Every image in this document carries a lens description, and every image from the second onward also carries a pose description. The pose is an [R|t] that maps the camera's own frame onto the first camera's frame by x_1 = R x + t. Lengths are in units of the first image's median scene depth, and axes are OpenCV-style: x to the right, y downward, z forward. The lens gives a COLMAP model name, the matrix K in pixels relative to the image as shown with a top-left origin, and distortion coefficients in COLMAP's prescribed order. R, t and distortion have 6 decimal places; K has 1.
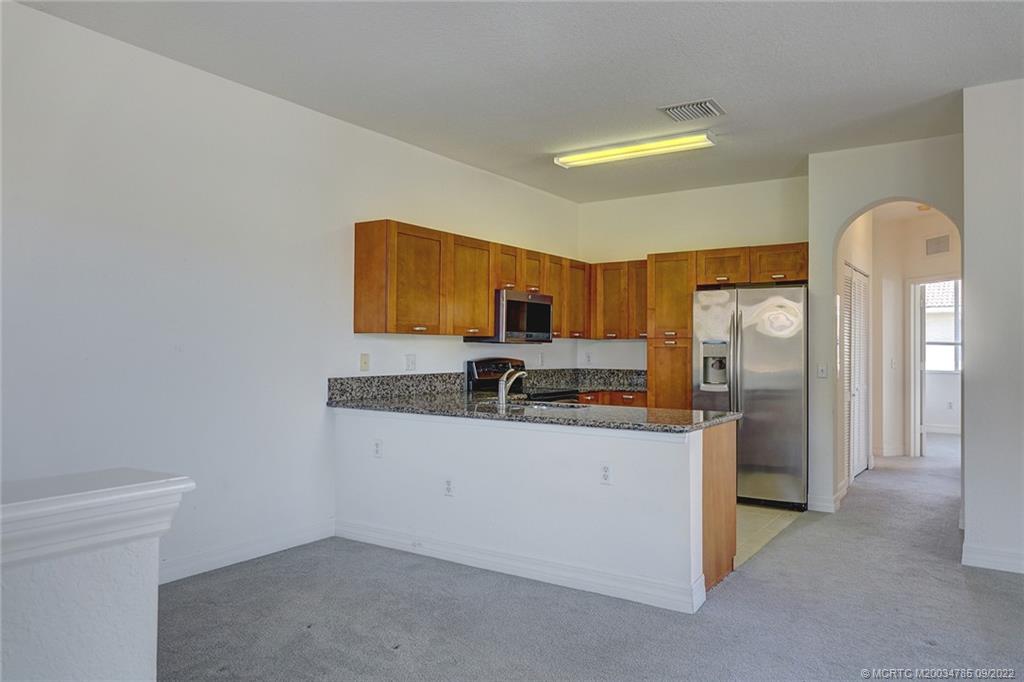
lens RADIAL K [[711.2, 0, 512.4], [0, 711.2, 338.7], [0, 0, 1]] dist [0.002164, 0.000527]
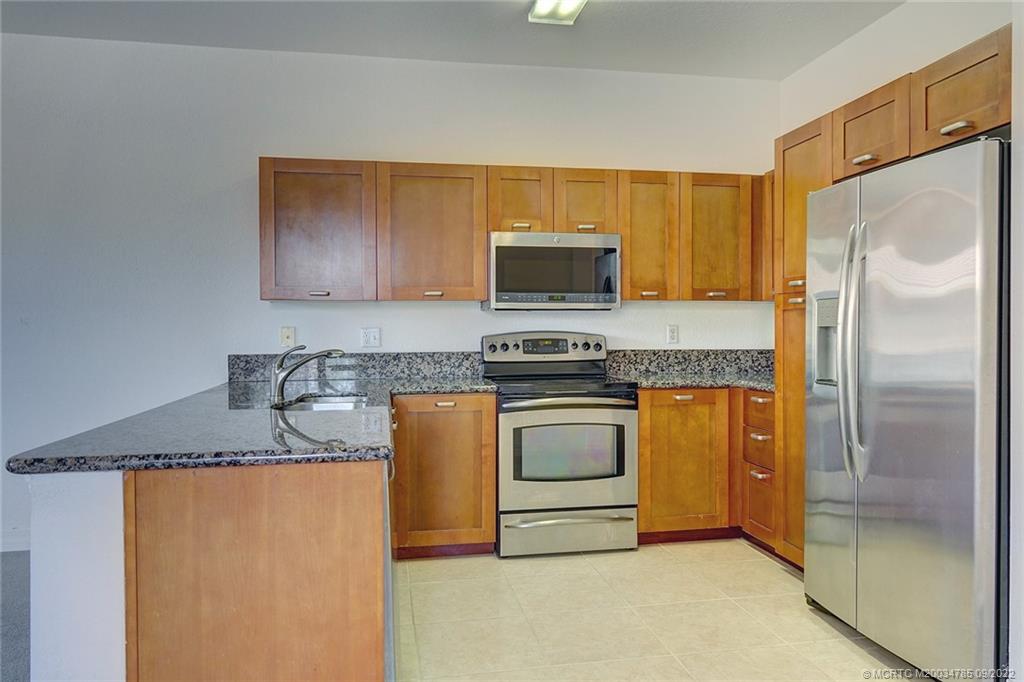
lens RADIAL K [[711.2, 0, 512.5], [0, 711.2, 337.9], [0, 0, 1]] dist [0.002164, 0.000527]
pose [[0.697582, -0.000008, -0.716505, 0.503123], [0.018989, 0.999649, 0.018475, 0.021544], [0.716254, -0.026493, 0.697337, 0.543141]]
